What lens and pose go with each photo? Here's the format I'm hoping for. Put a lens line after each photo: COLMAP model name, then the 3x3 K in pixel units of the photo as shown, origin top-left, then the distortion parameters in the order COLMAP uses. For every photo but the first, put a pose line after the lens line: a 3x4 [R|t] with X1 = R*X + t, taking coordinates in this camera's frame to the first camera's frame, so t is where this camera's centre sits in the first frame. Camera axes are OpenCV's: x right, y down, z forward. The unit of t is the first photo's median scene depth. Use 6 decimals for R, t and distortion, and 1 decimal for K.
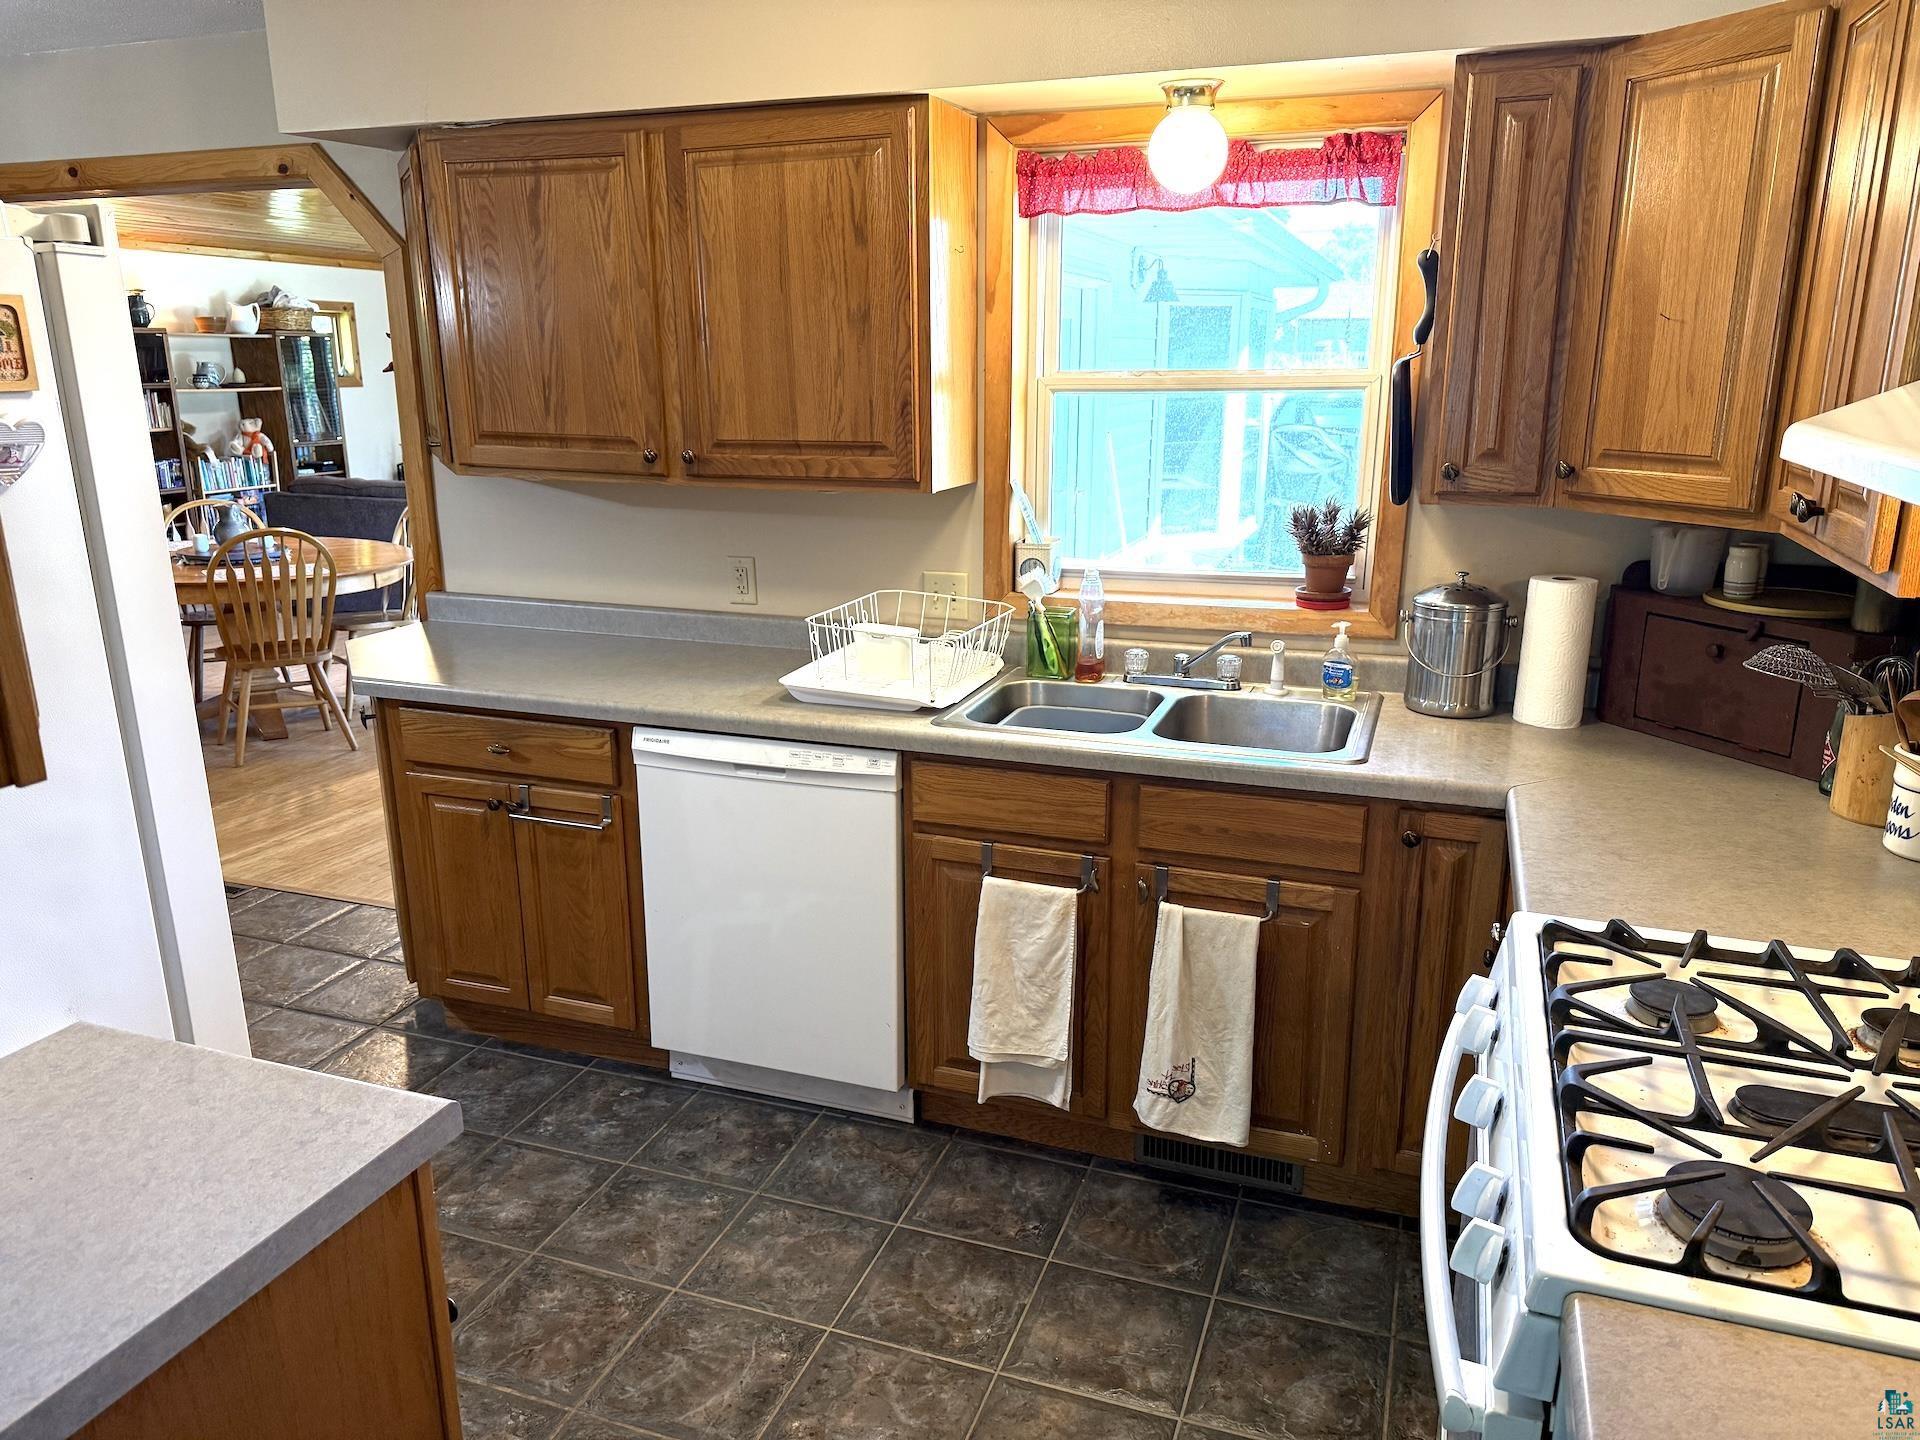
lens RADIAL K [[1352.2, 0, 953.5], [0, 1352.2, 723.9], [0, 0, 1]] dist [0.055519, -0.062509]
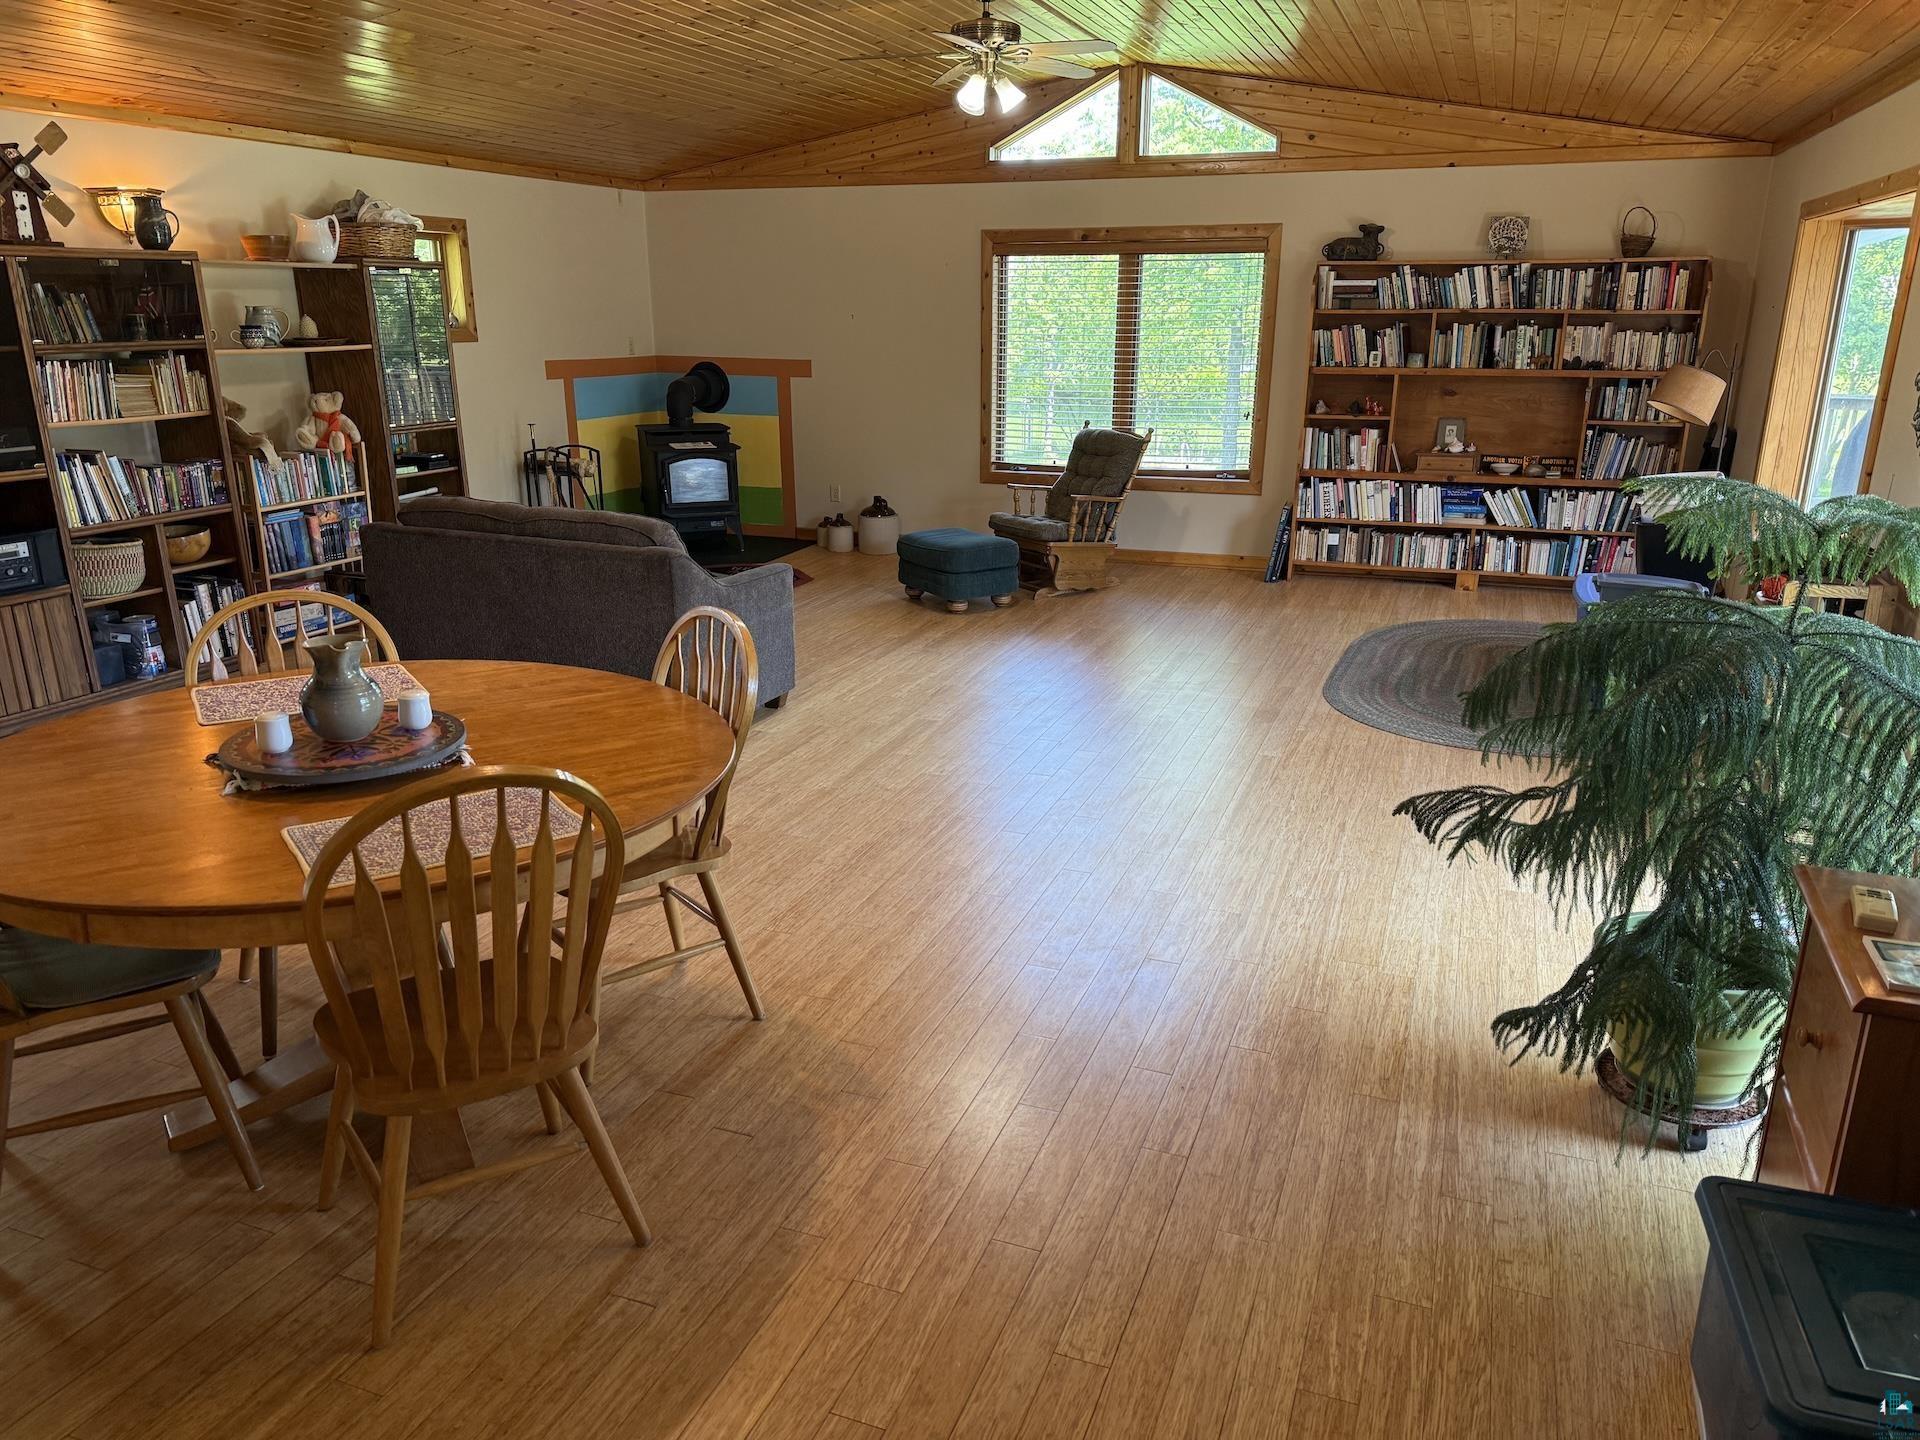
lens RADIAL K [[1352.2, 0, 961.9], [0, 1352.2, 728.2], [0, 0, 1]] dist [0.055519, -0.062509]
pose [[0.999757, 0.008340, -0.020403, -0.192769], [-0.007499, 0.999134, 0.040935, -0.090909], [0.020727, -0.040772, 0.998953, 0.340876]]
